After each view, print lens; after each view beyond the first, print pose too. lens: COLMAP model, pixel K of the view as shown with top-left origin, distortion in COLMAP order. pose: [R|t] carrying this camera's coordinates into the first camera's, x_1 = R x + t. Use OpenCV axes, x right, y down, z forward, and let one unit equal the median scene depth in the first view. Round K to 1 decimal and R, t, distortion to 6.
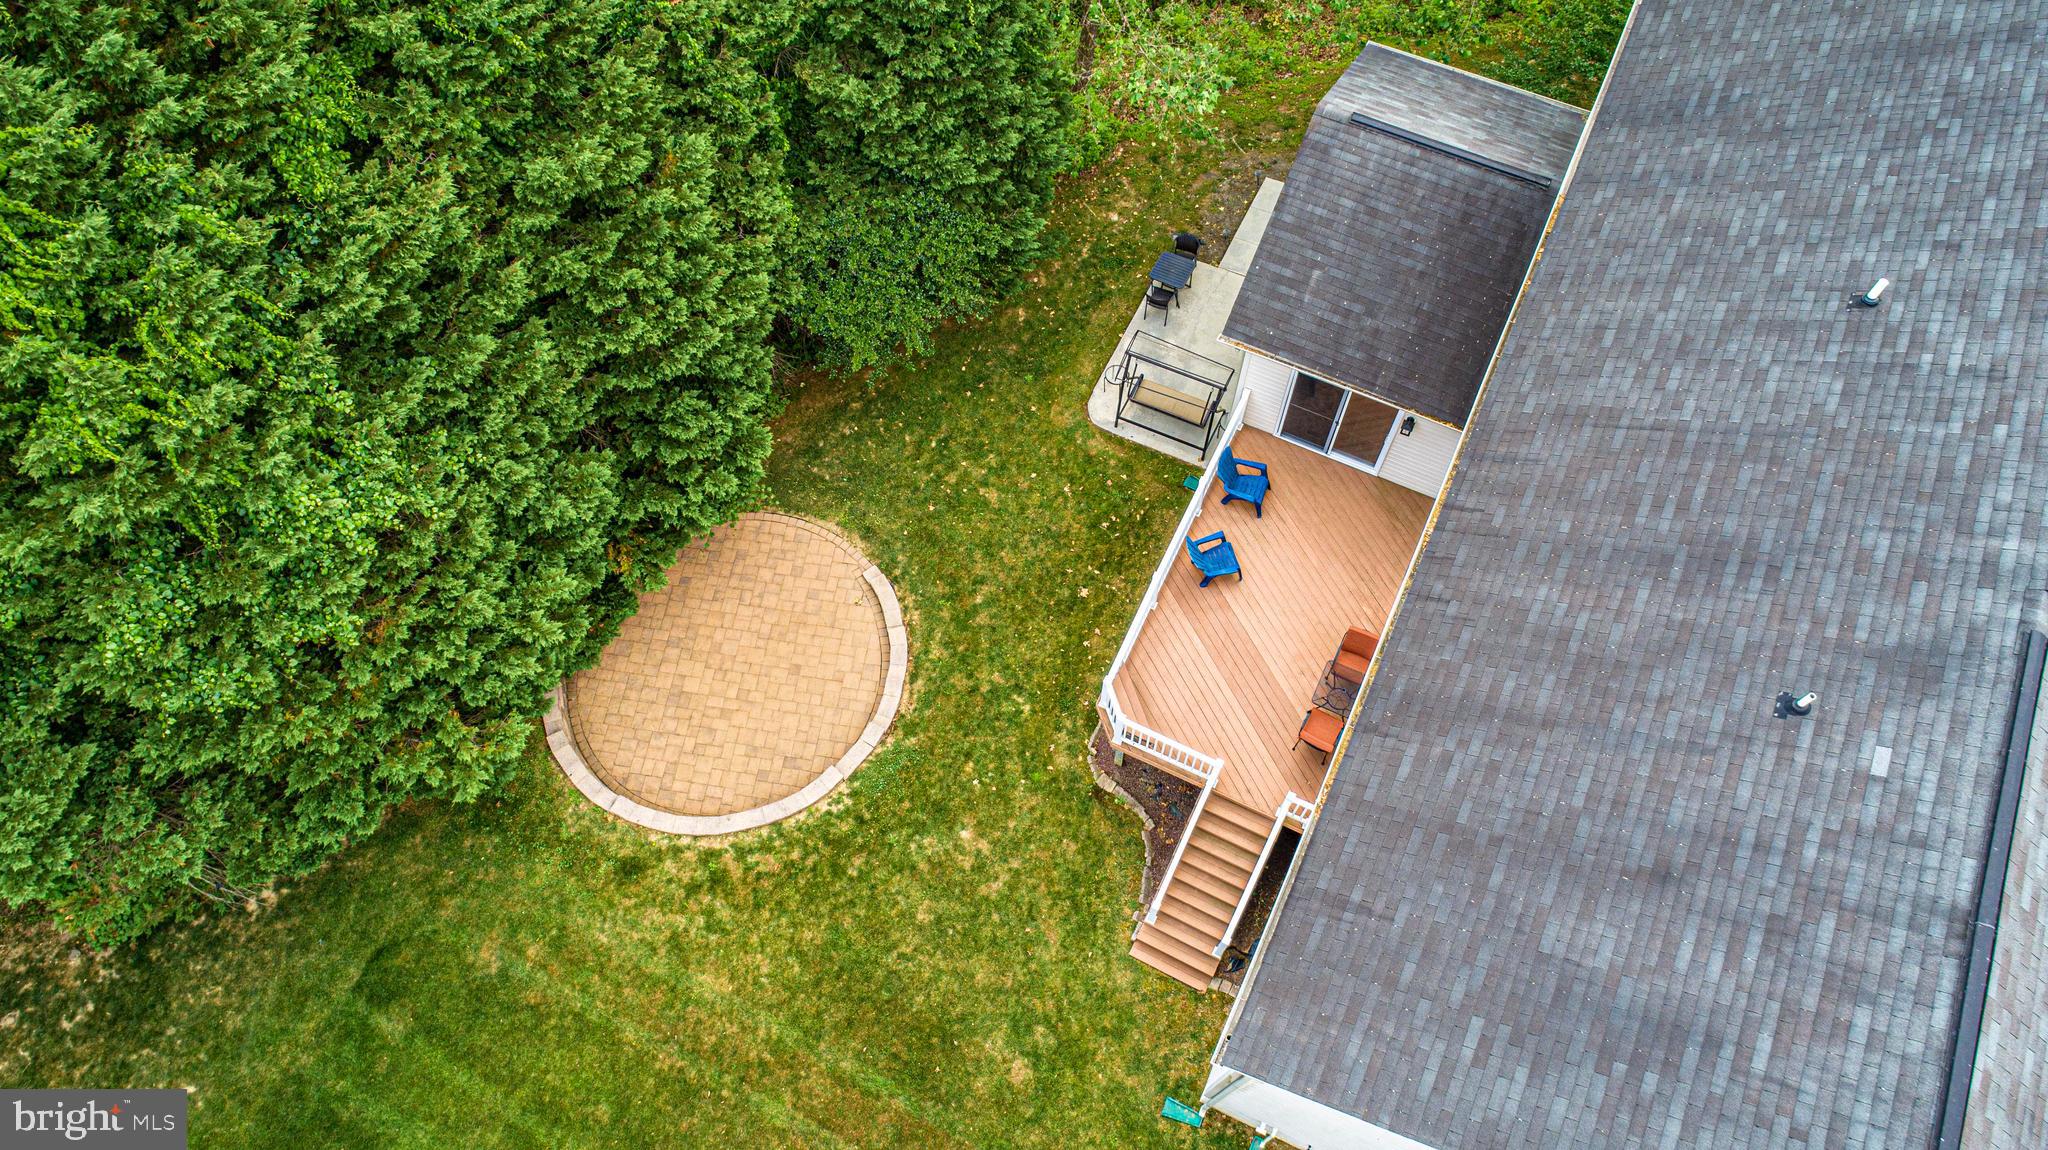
lens RADIAL K [[1376.5, 0, 1024.0], [0, 1376.5, 575.0], [0, 0, 1]] dist [-0.019041, 0.005042]
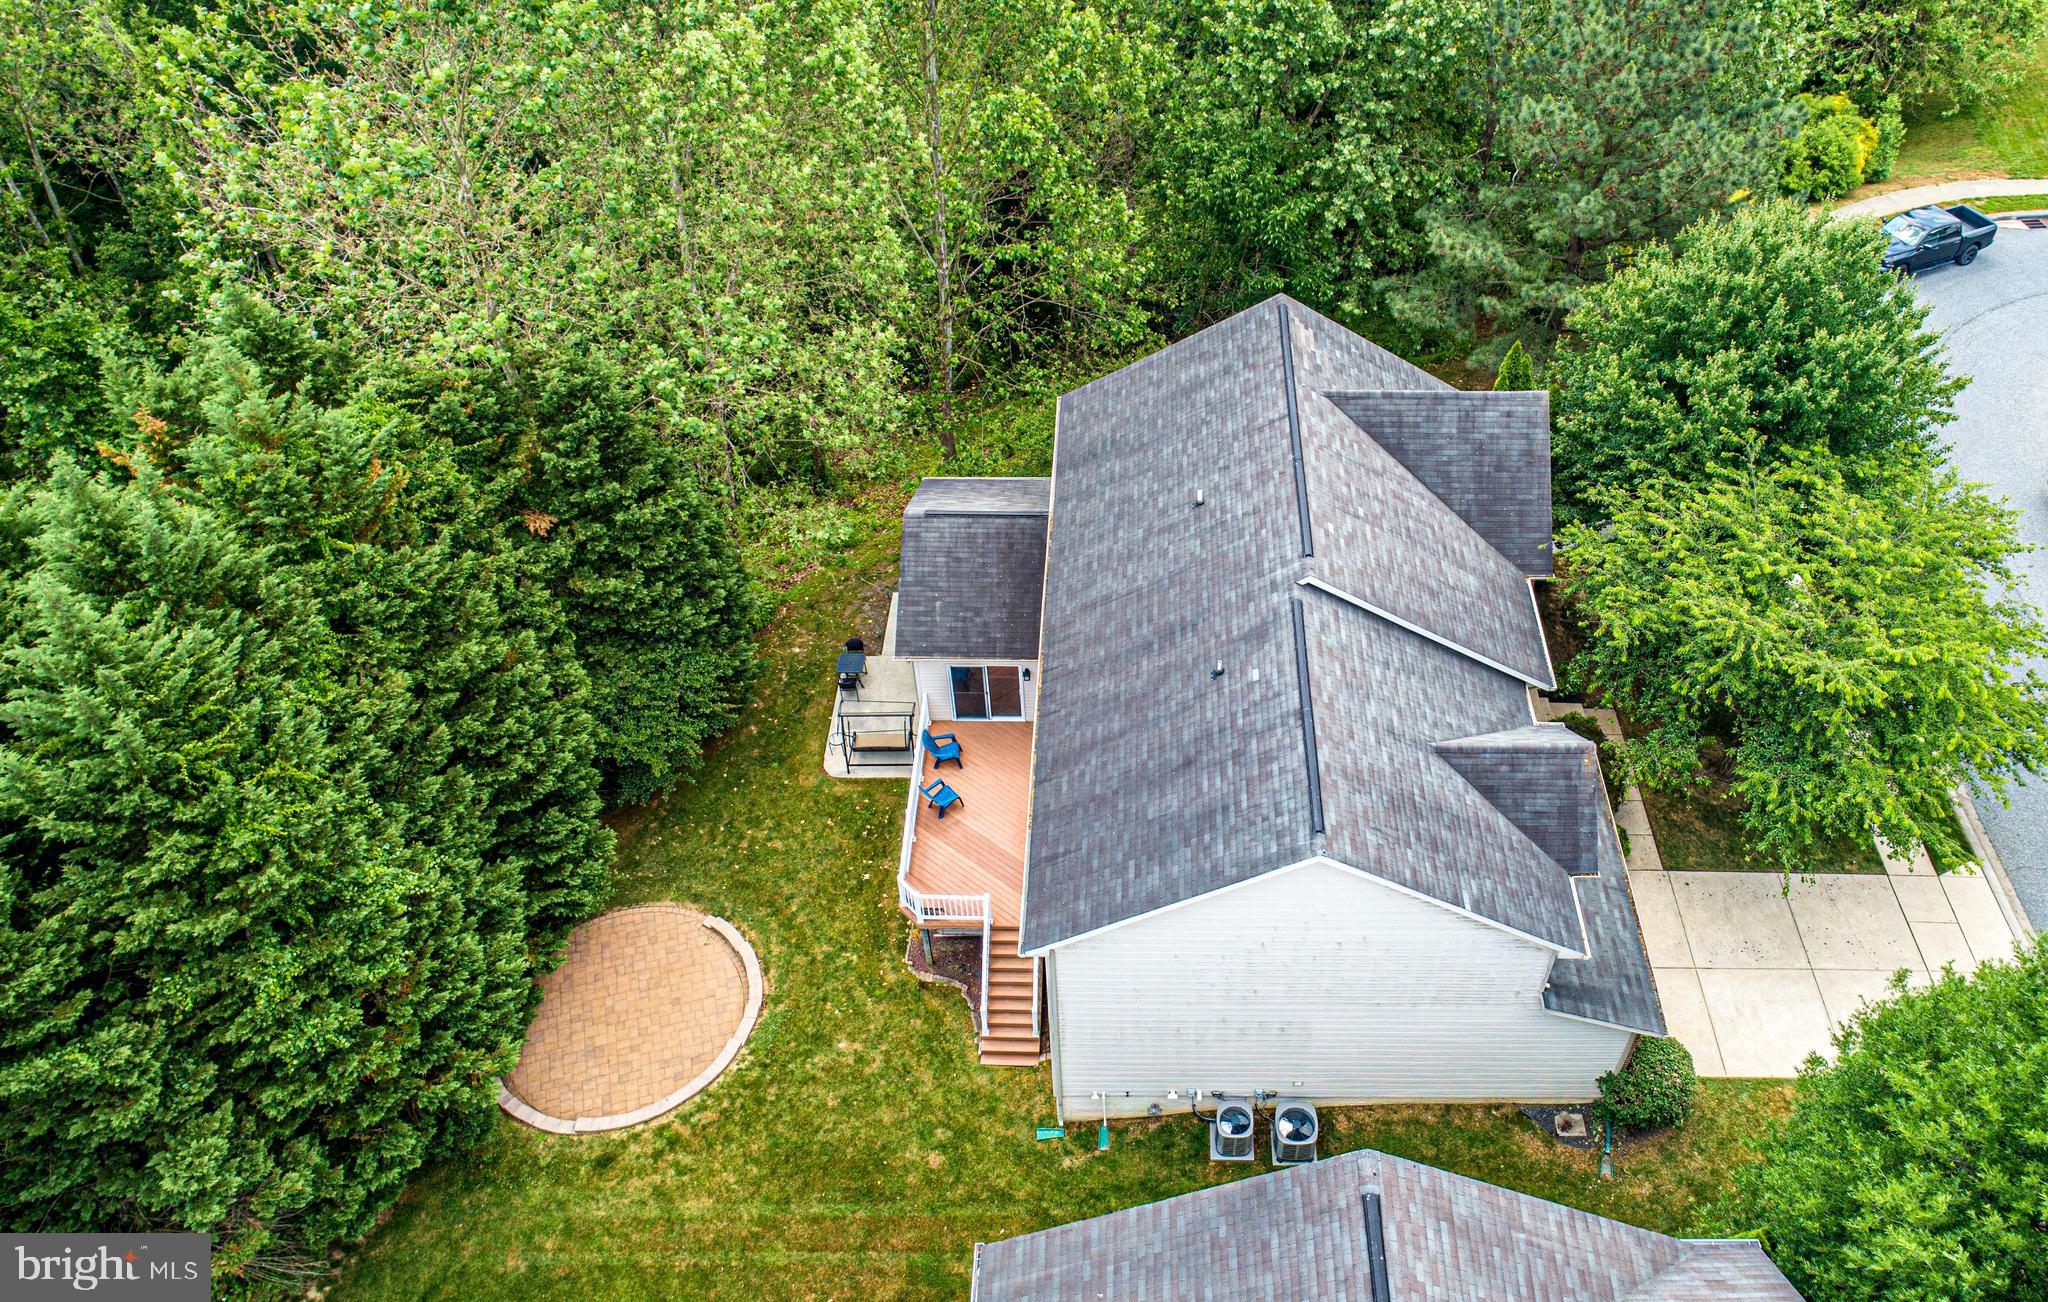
lens RADIAL K [[1564.2, 0, 1162.6], [0, 1564.2, 644.5], [0, 0, 1]] dist [-0.012995, 0.002410]
pose [[0.898725, -0.291221, 0.327846, -0.156540], [0.382698, 0.885897, -0.262162, 0.381580], [-0.214090, 0.361078, 0.907628, -0.663422]]
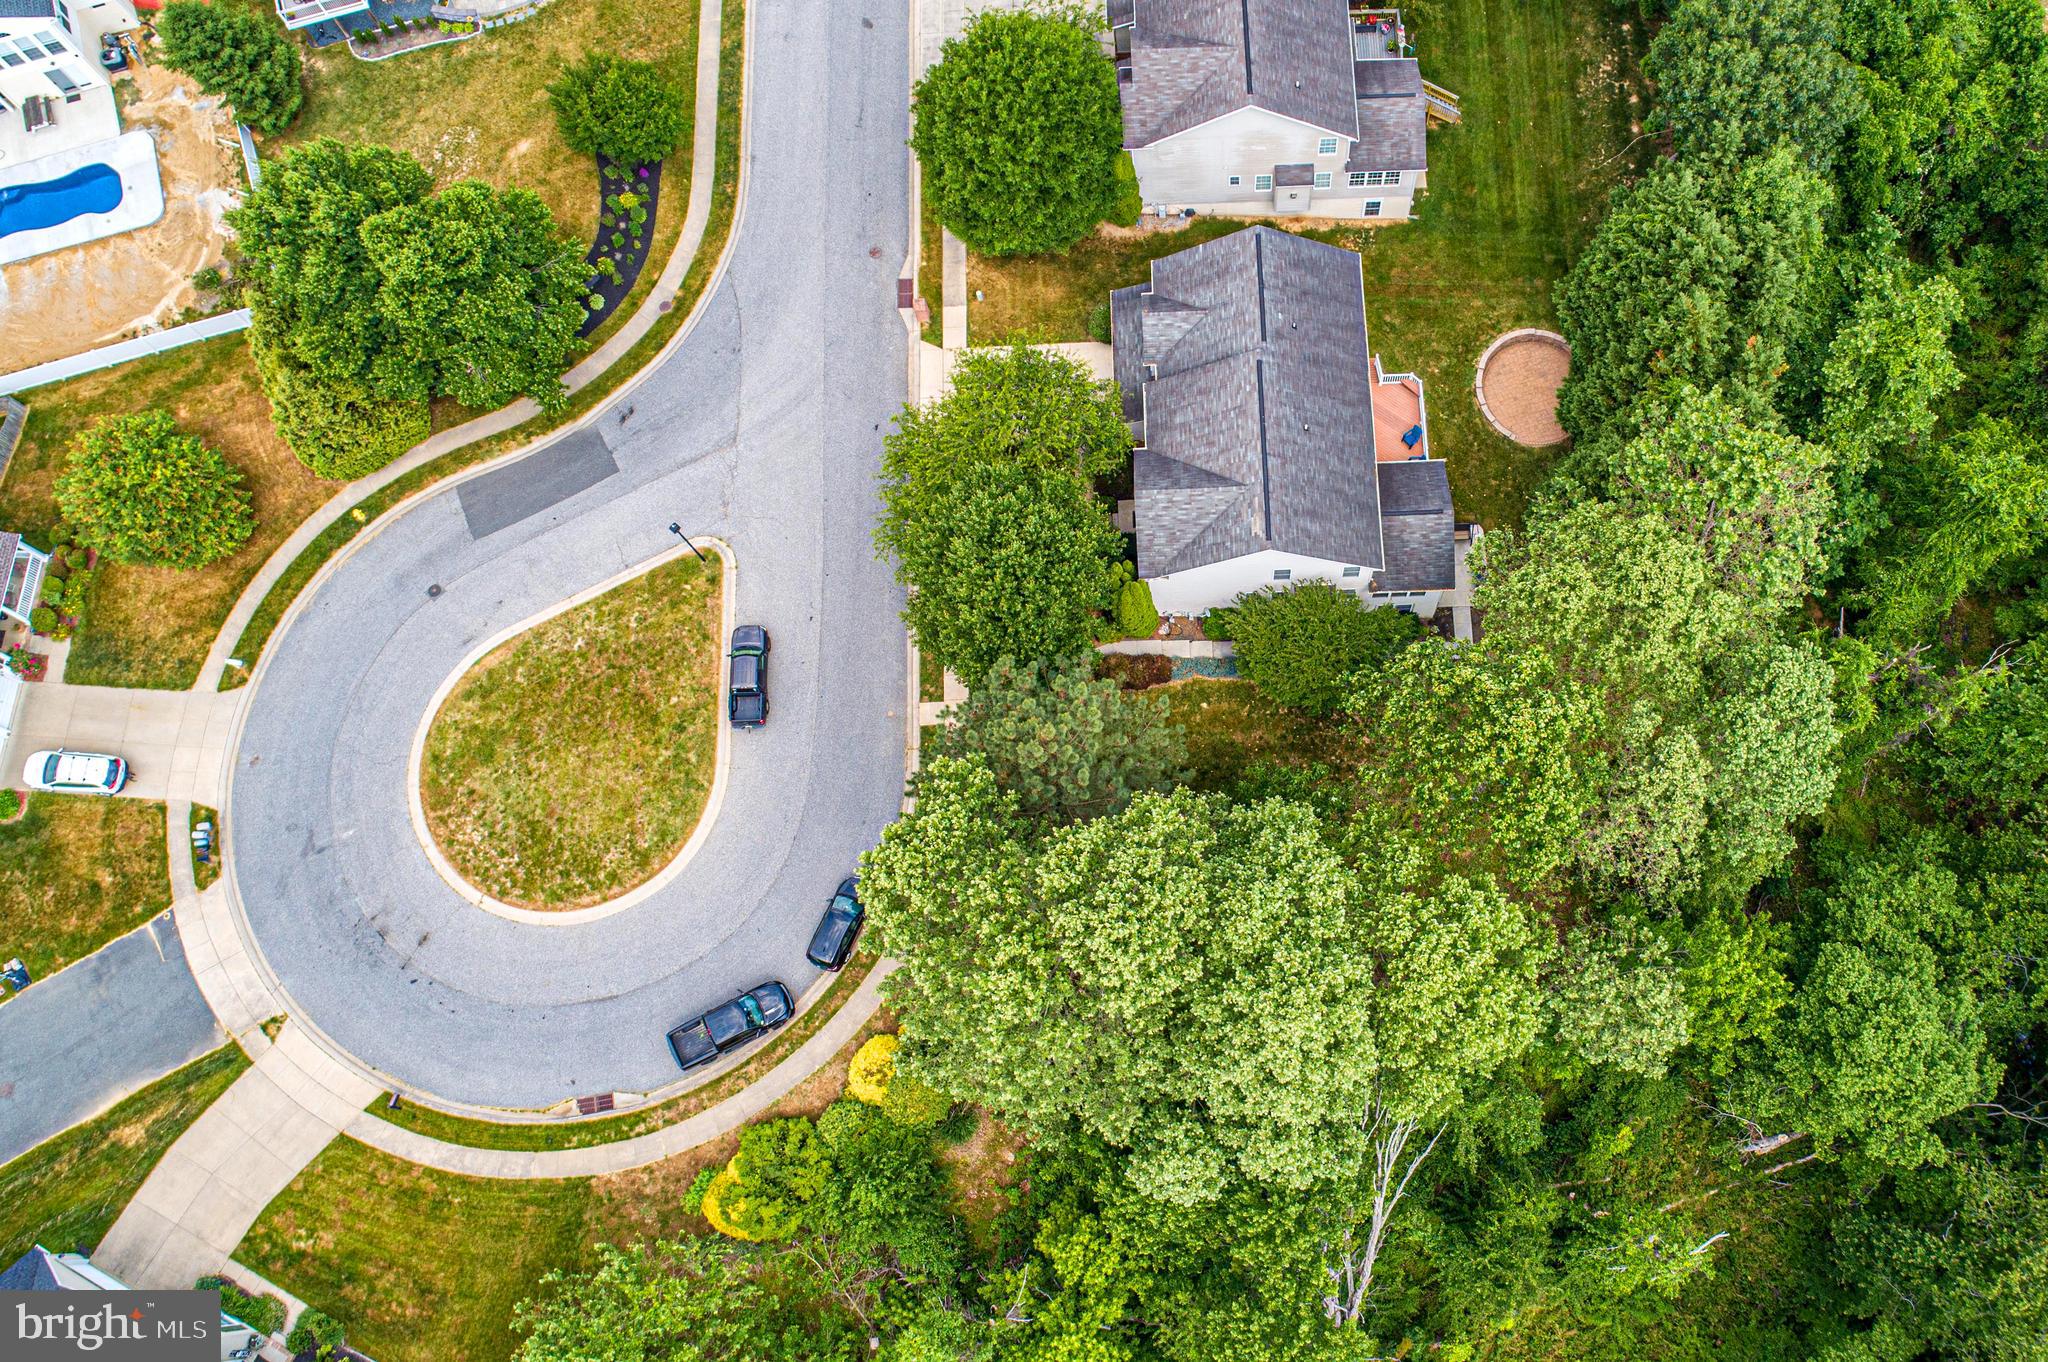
lens RADIAL K [[1732.1, 0, 1218.6], [0, 1732.1, 672.7], [0, 0, 1]] dist [-0.015672, 0.006661]
pose [[-0.881388, 0.451939, -0.137502, 1.342682], [-0.426303, -0.635549, 0.643695, -2.773257], [0.203521, 0.625962, 0.752828, -1.794764]]
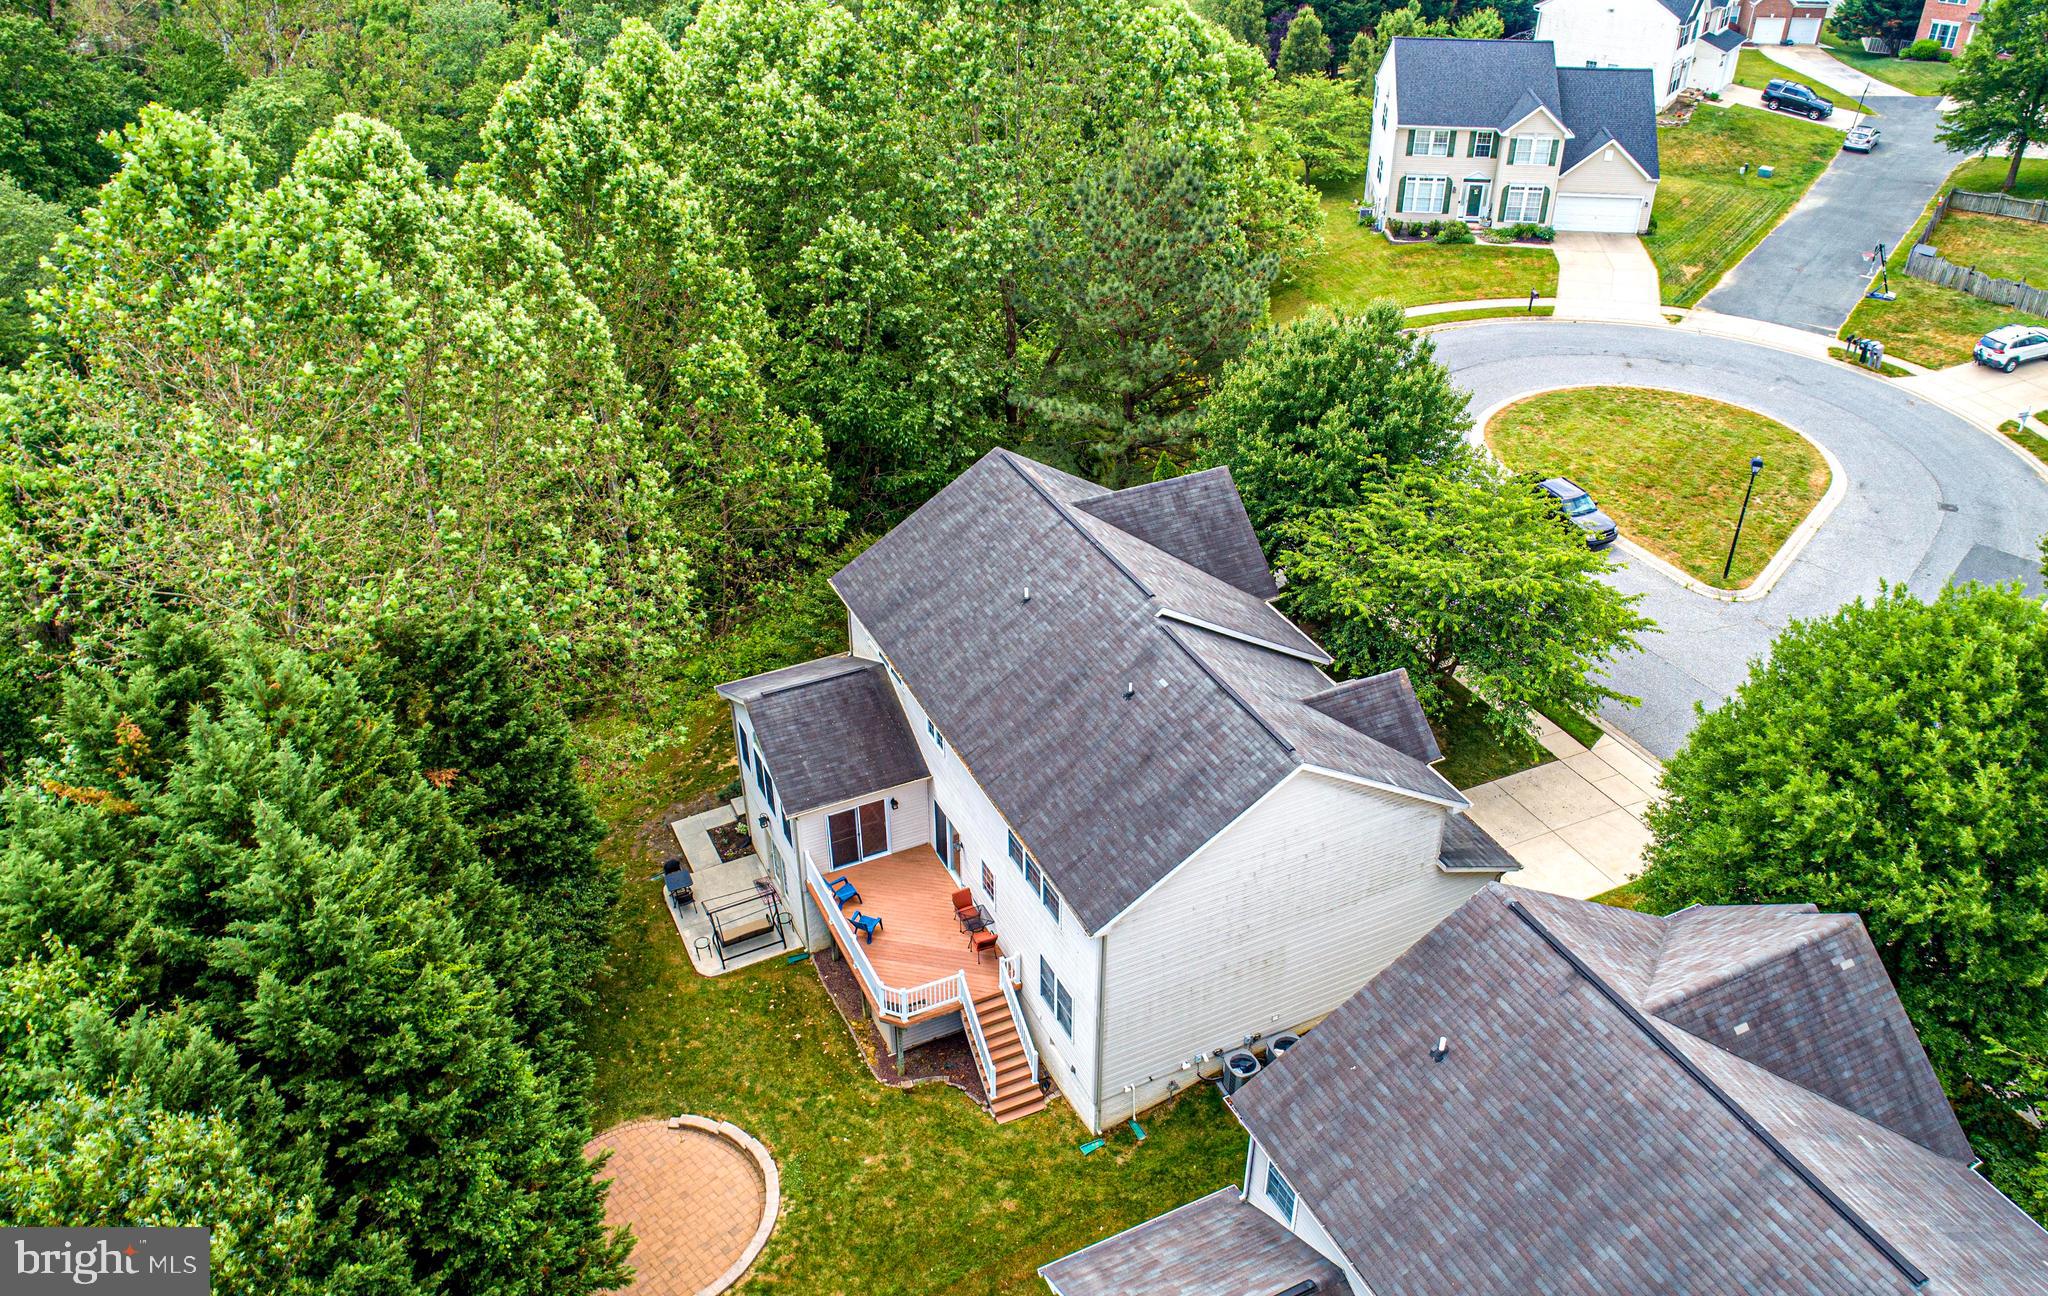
lens RADIAL K [[1587.5, 0, 1053.1], [0, 1587.5, 649.7], [0, 0, 1]] dist [-0.010710, -0.004036]
pose [[0.617408, -0.416881, 0.667097, -0.860627], [0.704897, 0.669623, -0.233934, 0.374327], [-0.349181, 0.614667, 0.707289, -0.638201]]
